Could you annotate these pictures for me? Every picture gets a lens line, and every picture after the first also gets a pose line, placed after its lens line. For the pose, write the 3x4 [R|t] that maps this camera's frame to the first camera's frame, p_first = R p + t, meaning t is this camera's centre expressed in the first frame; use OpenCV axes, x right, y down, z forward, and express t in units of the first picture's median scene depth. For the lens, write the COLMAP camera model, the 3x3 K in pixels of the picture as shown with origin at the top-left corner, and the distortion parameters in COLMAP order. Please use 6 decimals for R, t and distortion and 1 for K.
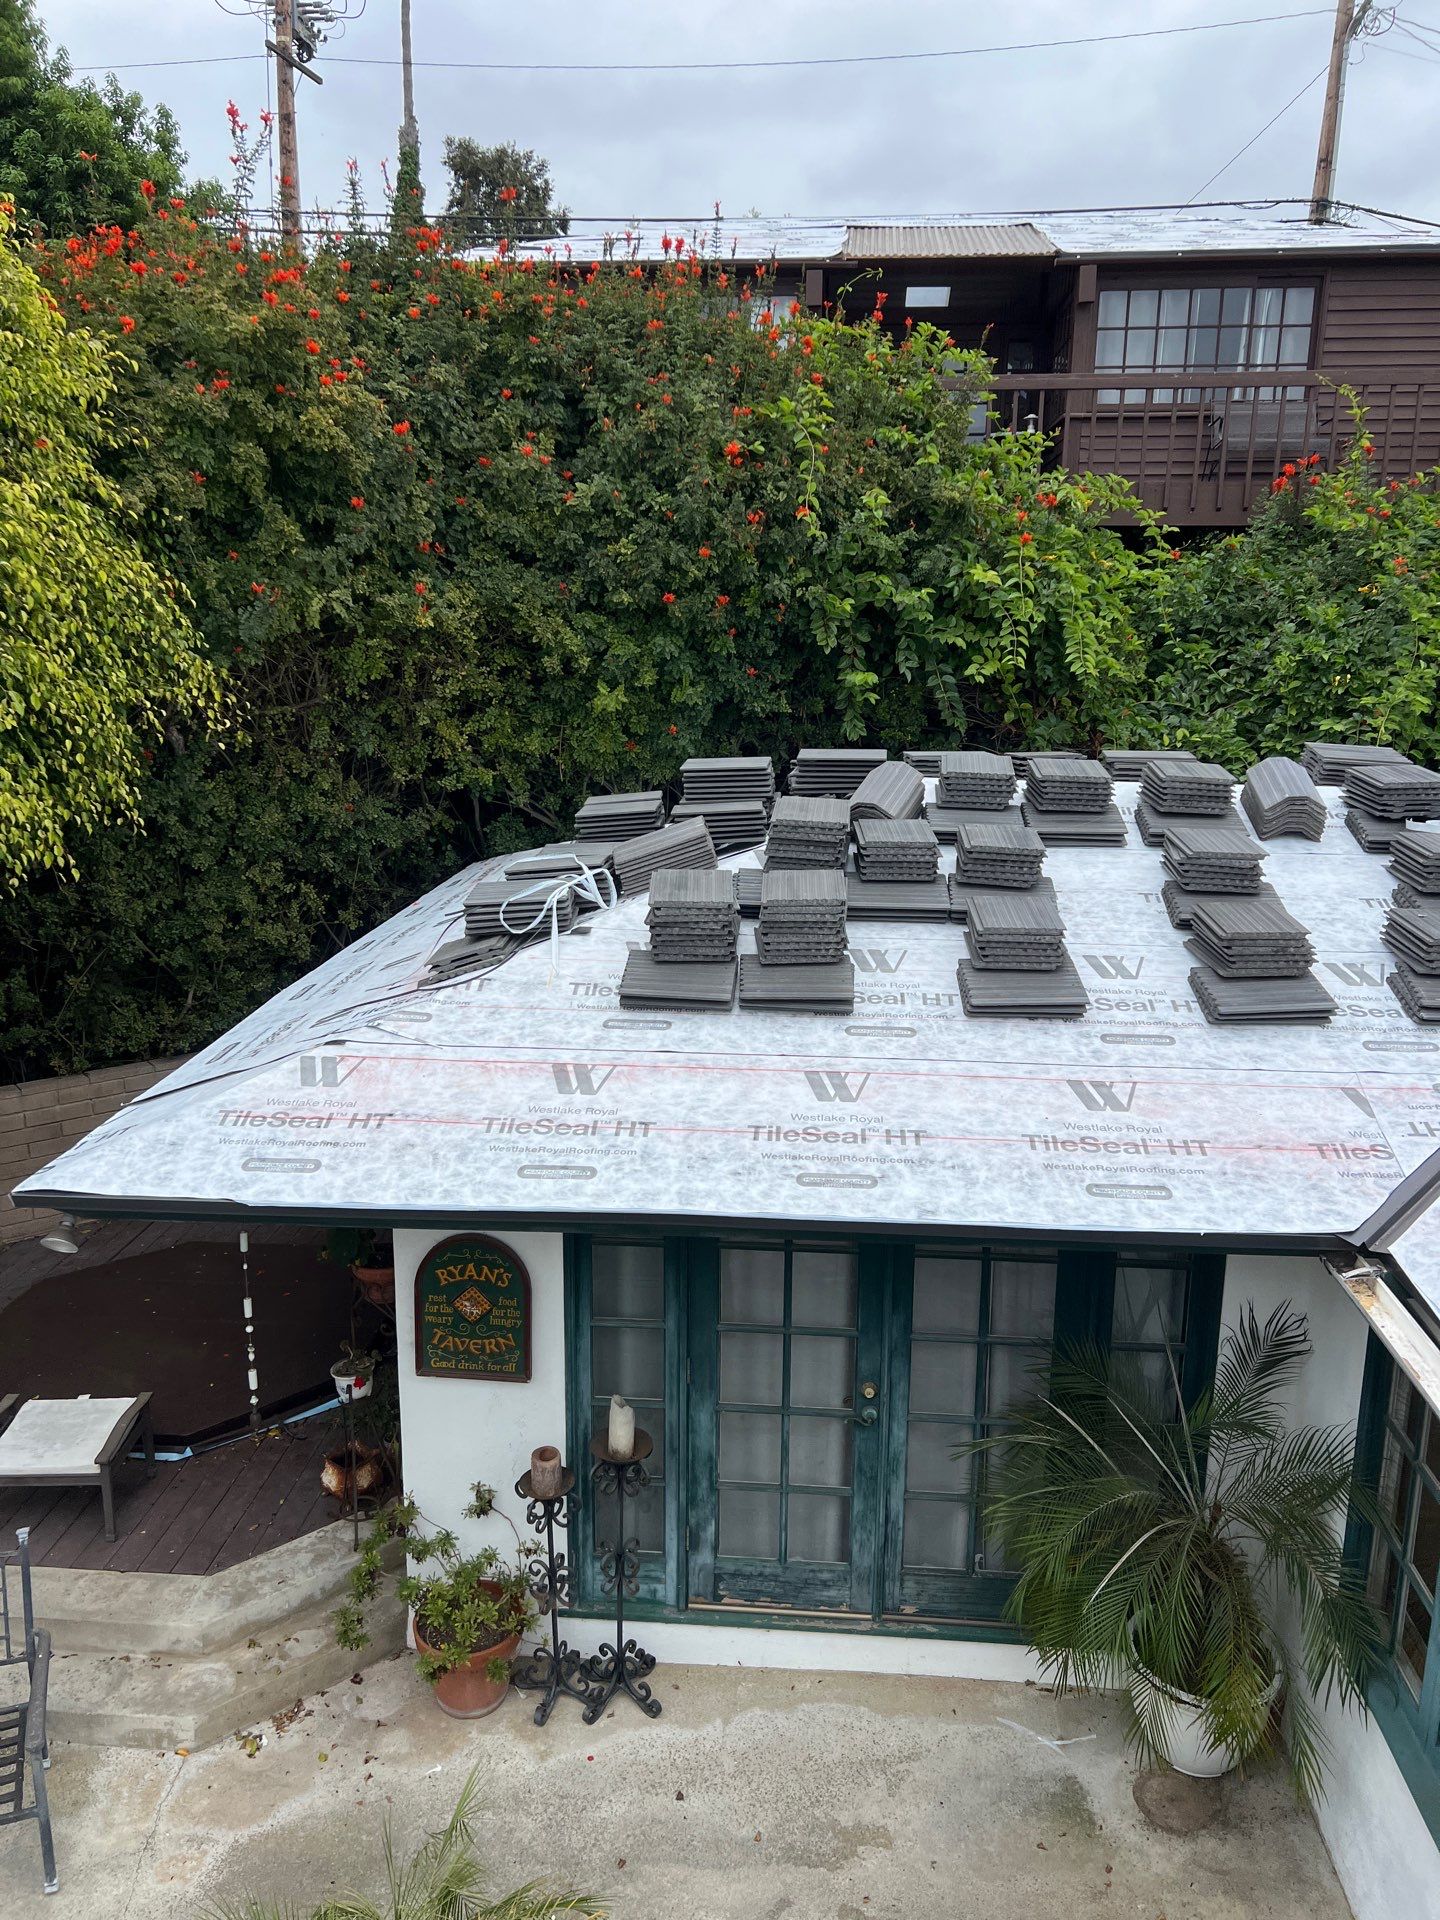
lens RADIAL K [[1452.8, 0, 704.0], [0, 1452.8, 963.1], [0, 0, 1]] dist [0.002672, 0.003718]
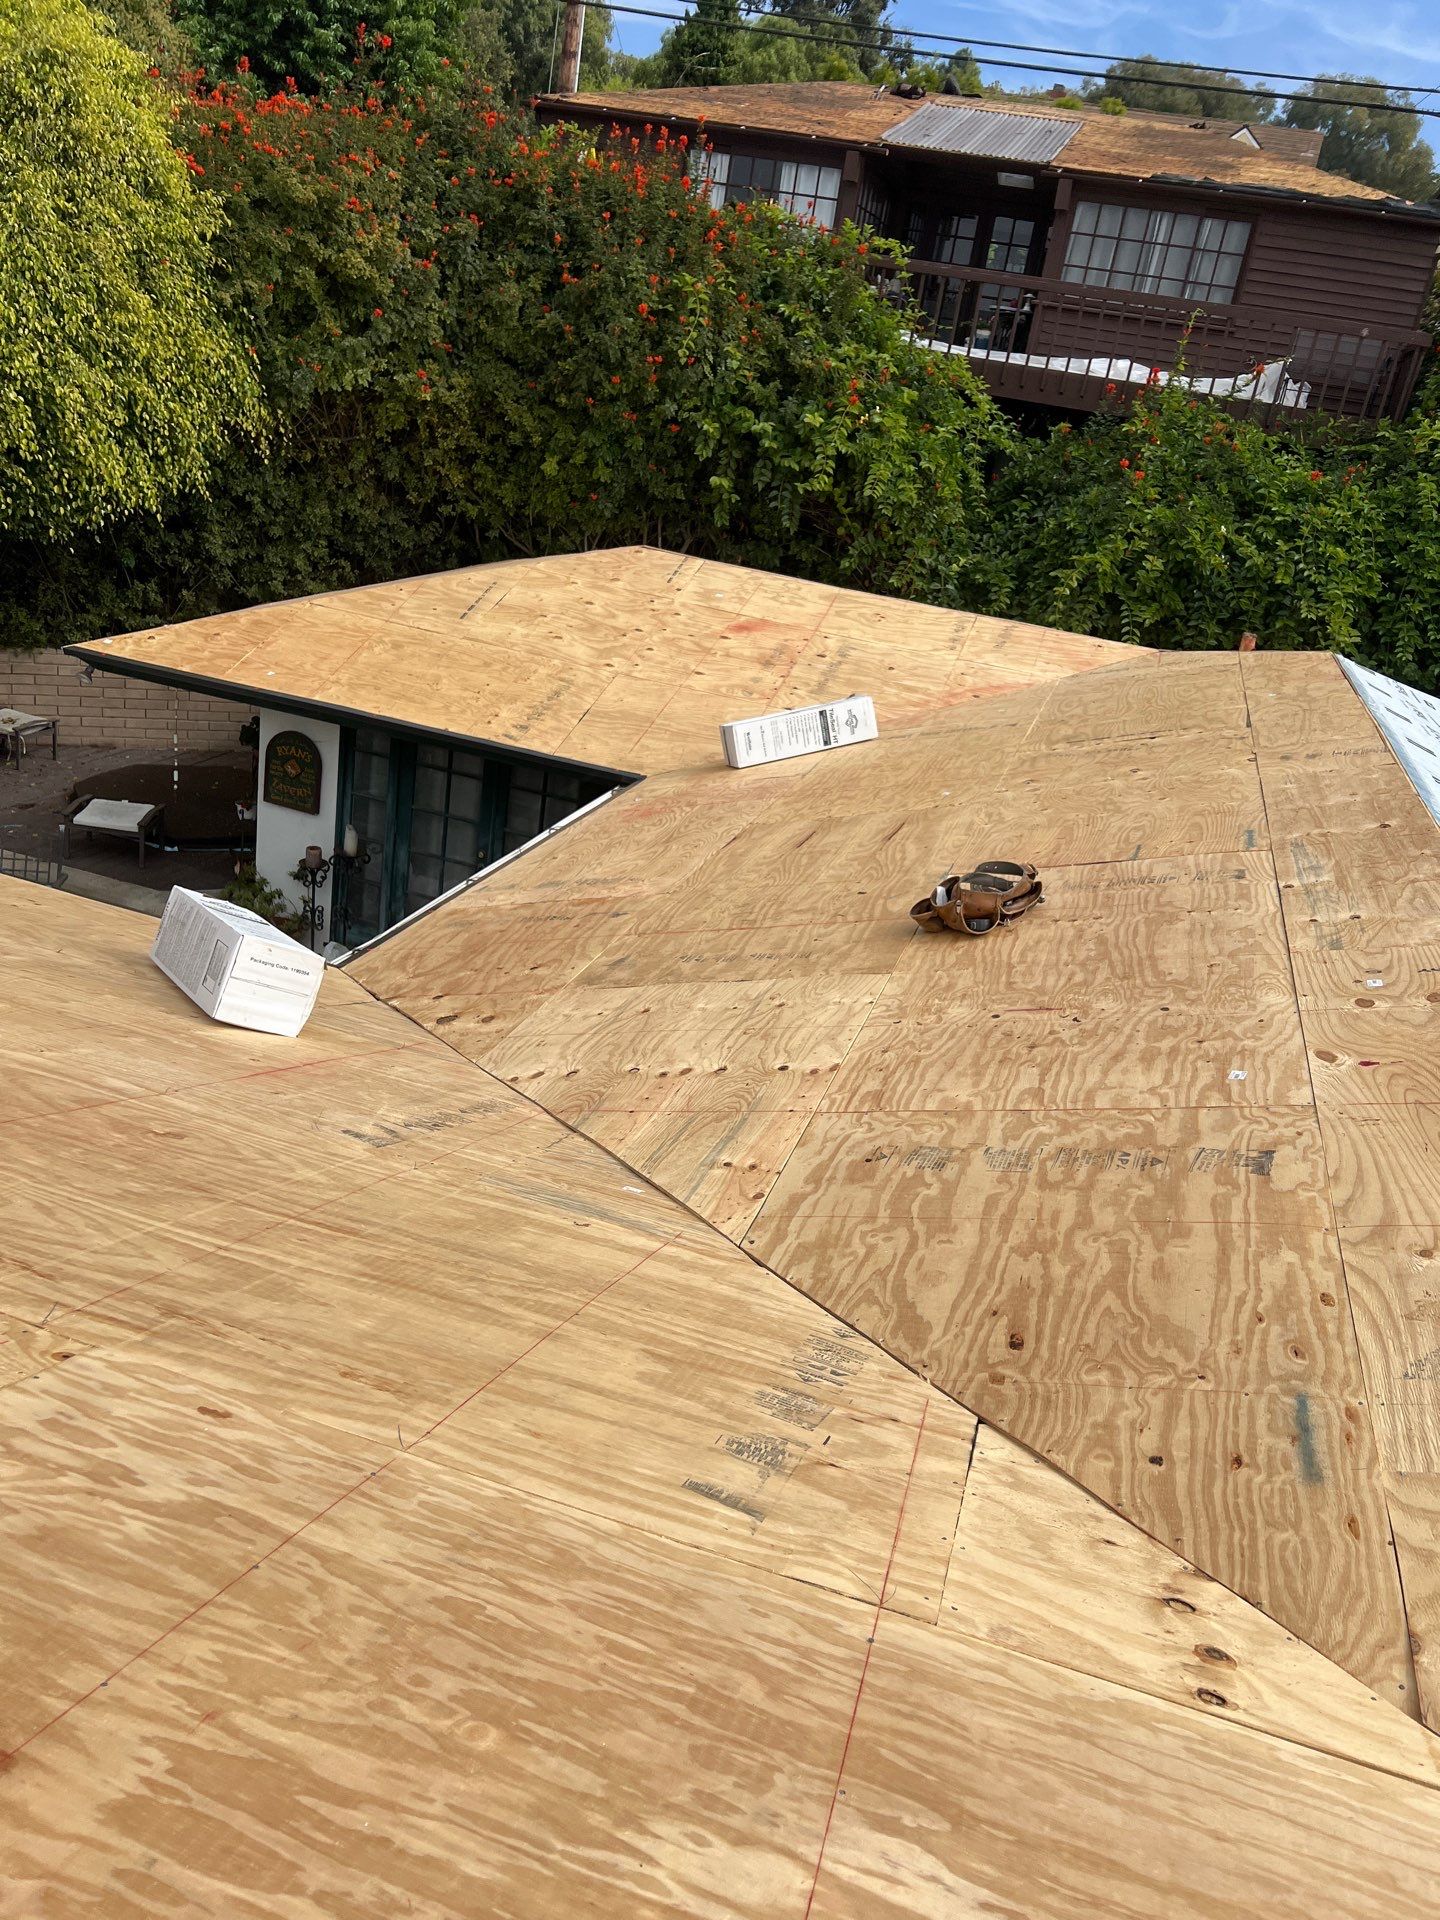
lens RADIAL K [[1452.8, 0, 704.0], [0, 1452.8, 963.1], [0, 0, 1]] dist [0.002672, 0.003718]
pose [[0.965076, 0.215327, -0.149208, 0.432570], [-0.192779, 0.969388, 0.152067, 0.053120], [0.177384, -0.117992, 0.977043, -0.496130]]
